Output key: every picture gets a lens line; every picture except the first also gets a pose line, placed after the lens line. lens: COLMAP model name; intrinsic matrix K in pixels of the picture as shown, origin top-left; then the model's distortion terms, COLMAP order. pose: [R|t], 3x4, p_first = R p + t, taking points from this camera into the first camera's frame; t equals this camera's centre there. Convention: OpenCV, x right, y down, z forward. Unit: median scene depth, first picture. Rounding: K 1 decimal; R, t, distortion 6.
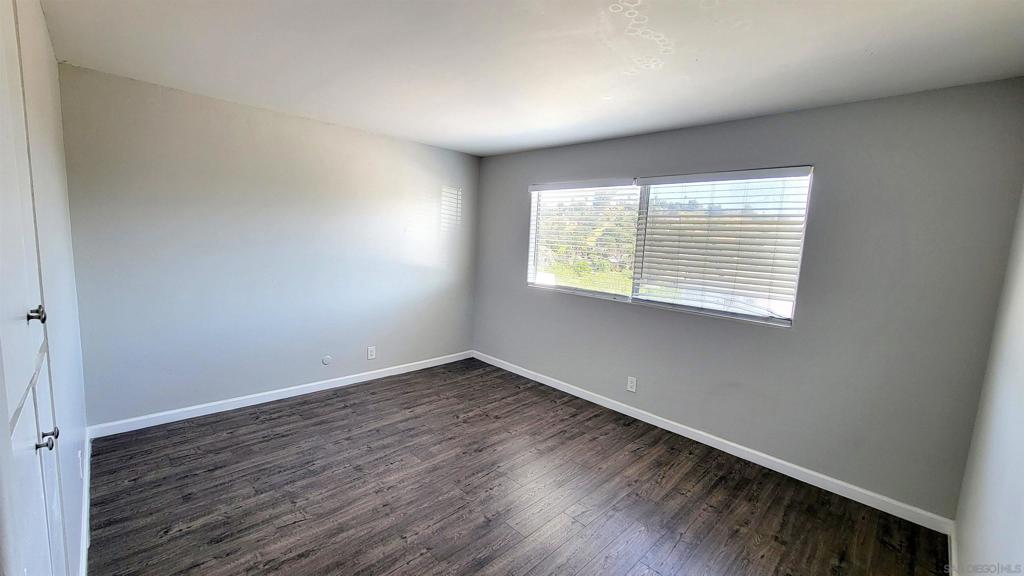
lens RADIAL K [[418.0, 0, 508.6], [0, 418.0, 292.5], [0, 0, 1]] dist [0.000506, 0.000083]
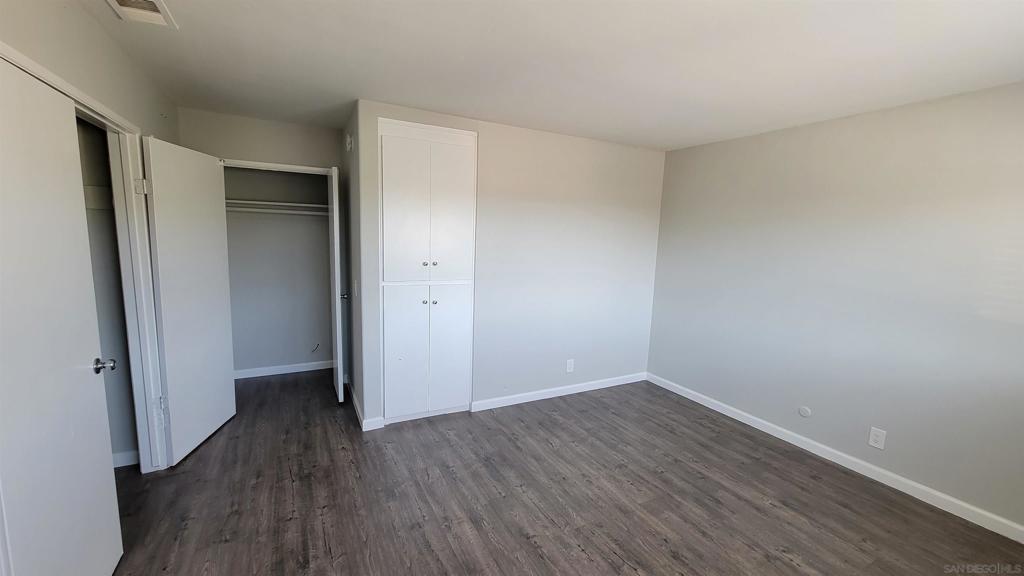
lens RADIAL K [[418.0, 0, 508.7], [0, 418.0, 292.4], [0, 0, 1]] dist [0.000506, 0.000083]
pose [[-0.288502, 0.073560, -0.954650, 0.620919], [-0.175717, 0.976043, 0.128311, -0.084308], [0.941217, 0.204766, -0.268664, 0.817753]]
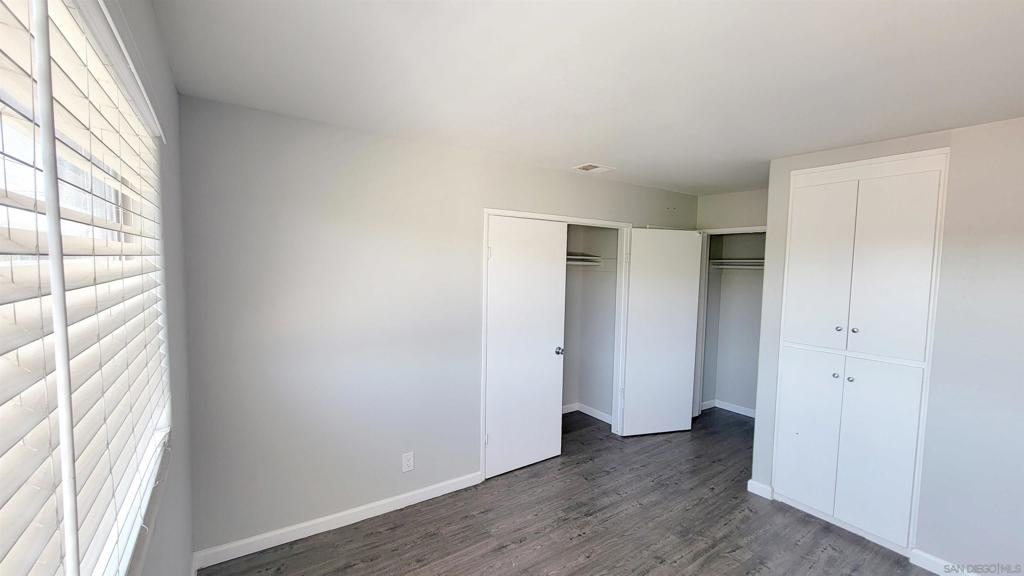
lens RADIAL K [[418.0, 0, 512.0], [0, 418.0, 288.9], [0, 0, 1]] dist [0.000506, 0.000083]
pose [[-0.981563, -0.079455, 0.173842, 0.355283], [-0.045129, 0.980129, 0.193161, -0.153434], [-0.185735, 0.181754, -0.965644, 1.087618]]
